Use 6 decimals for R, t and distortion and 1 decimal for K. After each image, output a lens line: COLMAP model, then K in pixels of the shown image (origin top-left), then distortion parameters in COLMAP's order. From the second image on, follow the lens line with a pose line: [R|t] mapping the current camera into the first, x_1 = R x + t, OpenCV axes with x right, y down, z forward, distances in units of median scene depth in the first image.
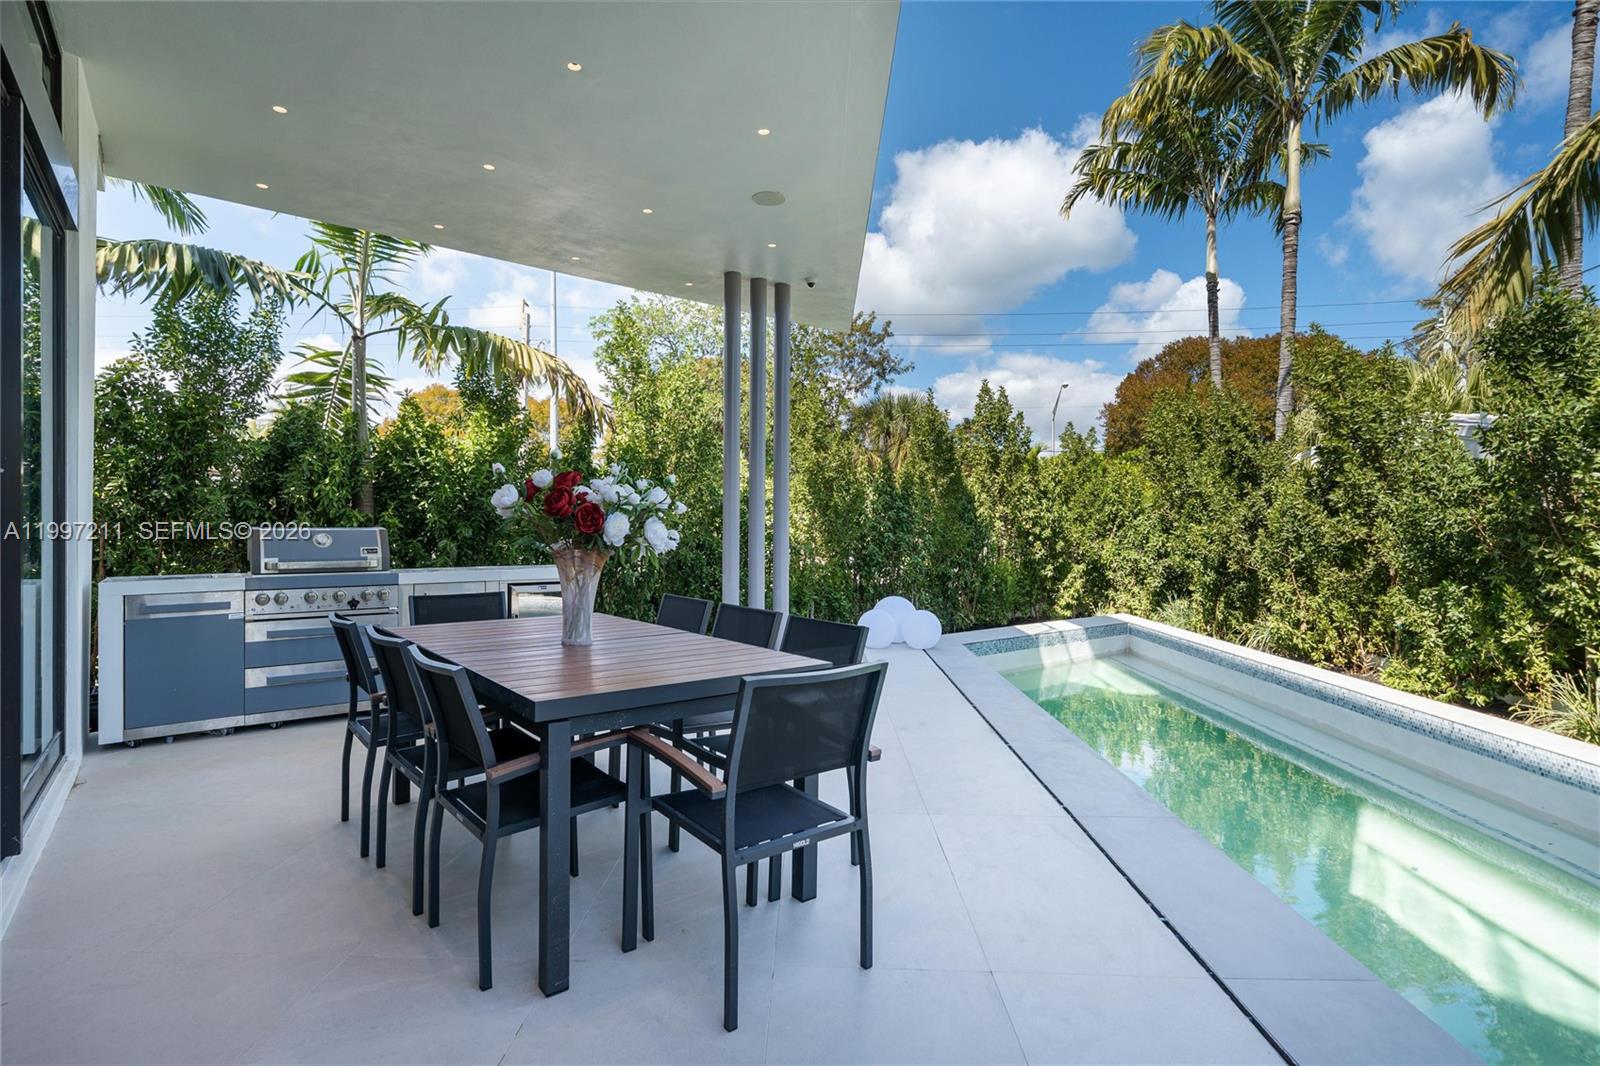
lens RADIAL K [[786.1, 0, 795.6], [0, 786.1, 529.0], [0, 0, 1]] dist [0.012313, -0.001392]
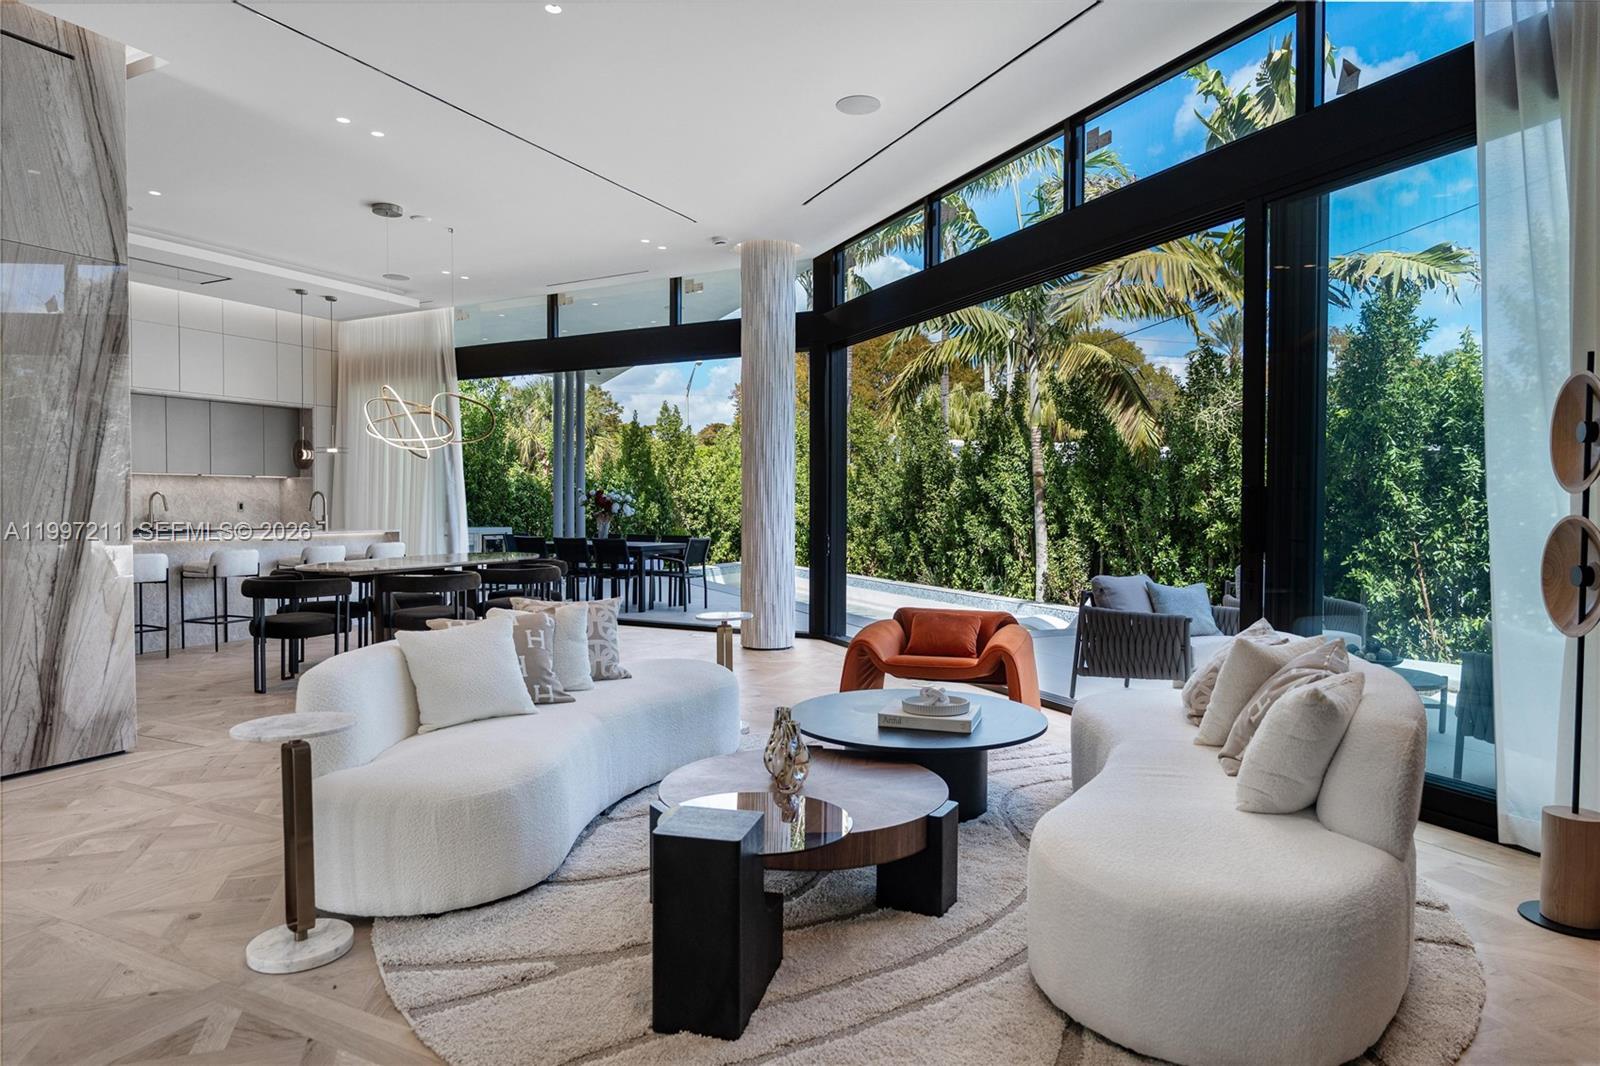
lens RADIAL K [[964.7, 0, 794.7], [0, 964.7, 533.8], [0, 0, 1]] dist [-0.021289, -0.000357]
pose [[0.905725, -0.014076, 0.423631, -0.283715], [0.001872, 0.999571, 0.029212, -0.001703], [-0.423861, -0.025665, 0.905364, -0.668764]]
